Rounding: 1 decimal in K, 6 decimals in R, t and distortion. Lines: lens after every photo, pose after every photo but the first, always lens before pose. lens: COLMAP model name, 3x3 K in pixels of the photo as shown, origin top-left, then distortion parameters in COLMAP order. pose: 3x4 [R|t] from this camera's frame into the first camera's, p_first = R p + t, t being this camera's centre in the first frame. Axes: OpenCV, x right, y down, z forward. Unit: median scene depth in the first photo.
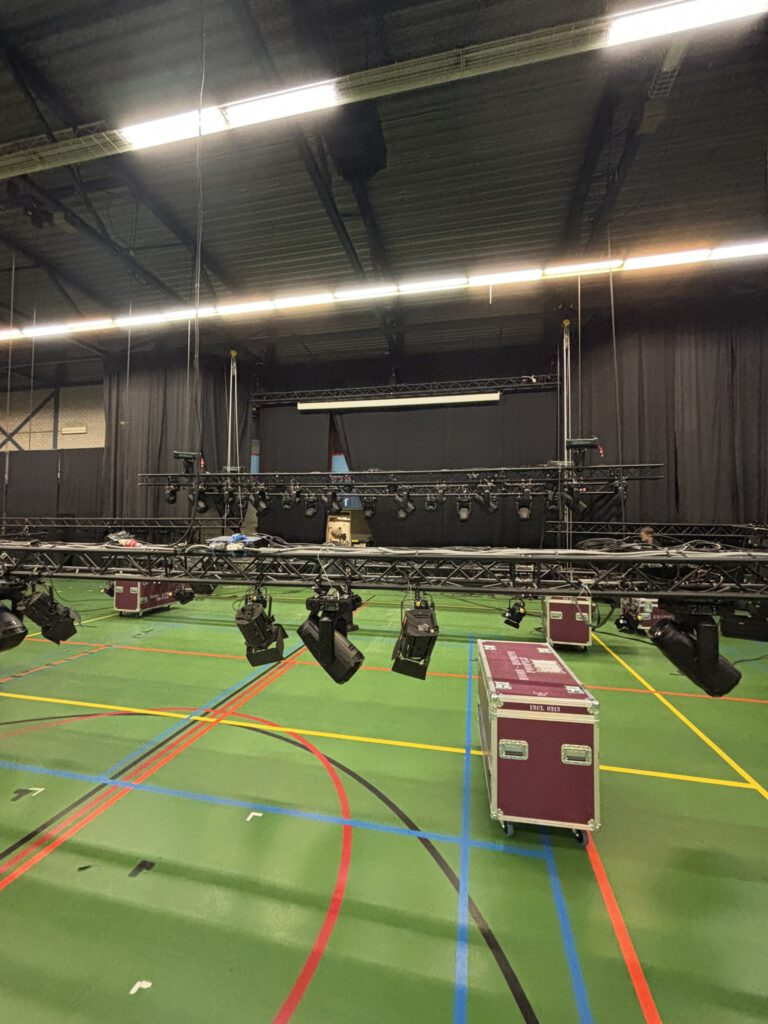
lens RADIAL K [[419.7, 0, 384.0], [0, 419.7, 512.0], [0, 0, 1]] dist [0.000699, 0.000205]
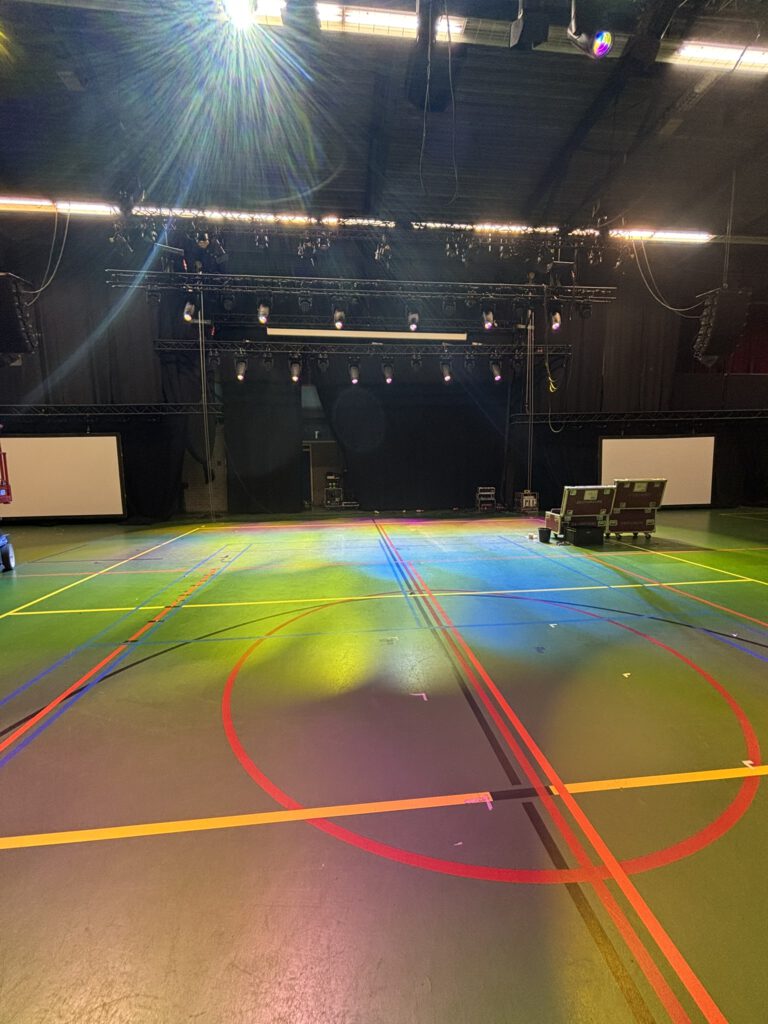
lens RADIAL K [[419.7, 0, 384.0], [0, 419.7, 512.0], [0, 0, 1]] dist [0.000699, 0.000205]
pose [[0.948030, -0.061451, 0.312189, -0.882869], [0.016436, 0.989321, 0.144826, 0.057663], [-0.317755, -0.132168, 0.938916, -0.120163]]
